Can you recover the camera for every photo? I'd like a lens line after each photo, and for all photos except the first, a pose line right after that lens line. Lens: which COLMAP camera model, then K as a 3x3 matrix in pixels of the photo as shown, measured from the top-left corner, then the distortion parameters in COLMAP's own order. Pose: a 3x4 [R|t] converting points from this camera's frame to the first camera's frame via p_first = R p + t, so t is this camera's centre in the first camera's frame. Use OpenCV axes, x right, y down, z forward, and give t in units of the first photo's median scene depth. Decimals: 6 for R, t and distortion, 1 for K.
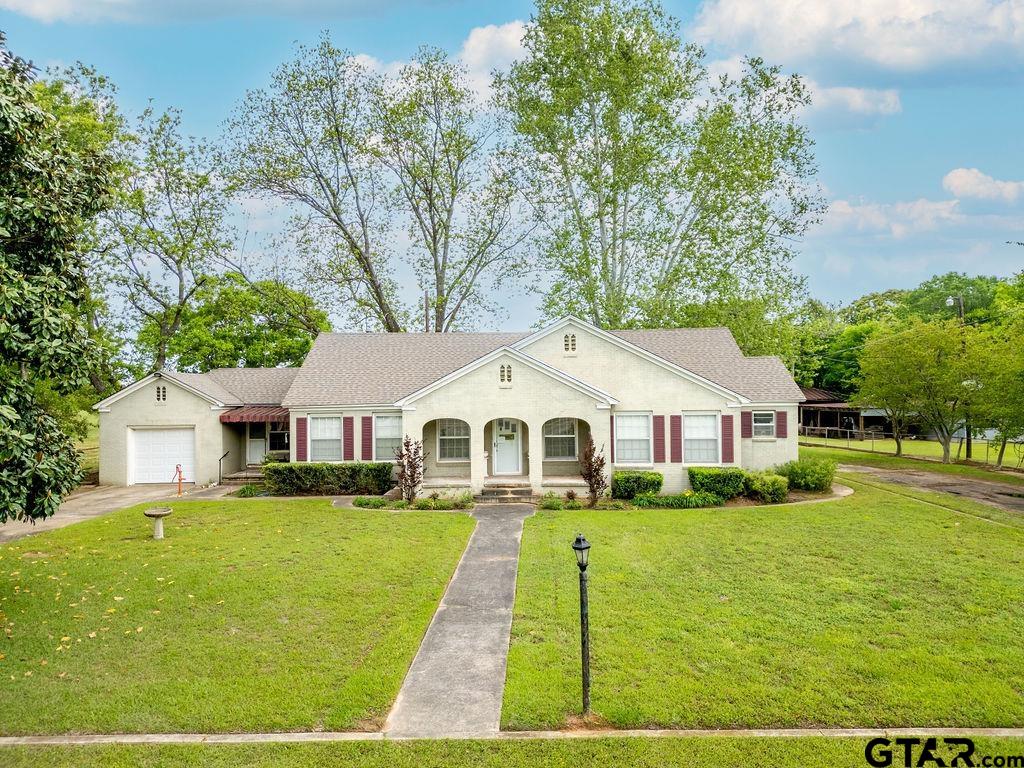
lens RADIAL K [[702.5, 0, 507.9], [0, 702.5, 382.8], [0, 0, 1]] dist [0.049721, -0.008386]
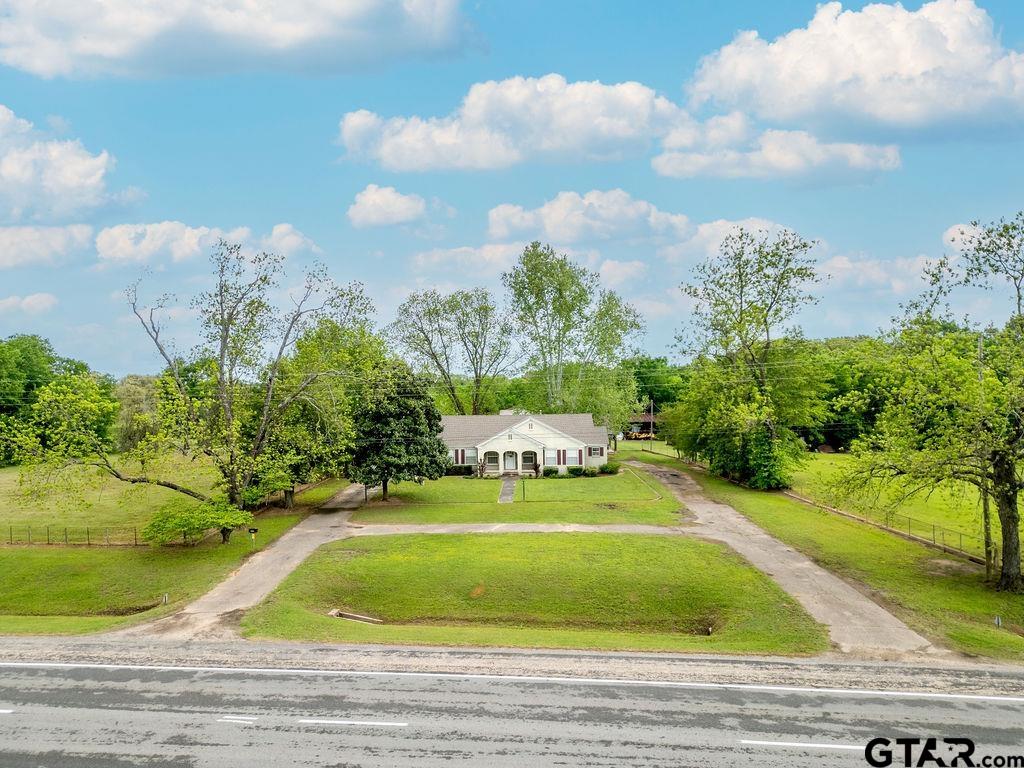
lens RADIAL K [[702.5, 0, 518.4], [0, 702.5, 384.1], [0, 0, 1]] dist [0.049721, -0.008386]
pose [[0.999739, -0.001063, 0.022809, -0.037399], [0.000794, 0.999930, 0.011807, -0.285226], [-0.022820, -0.011785, 0.999670, -2.140772]]
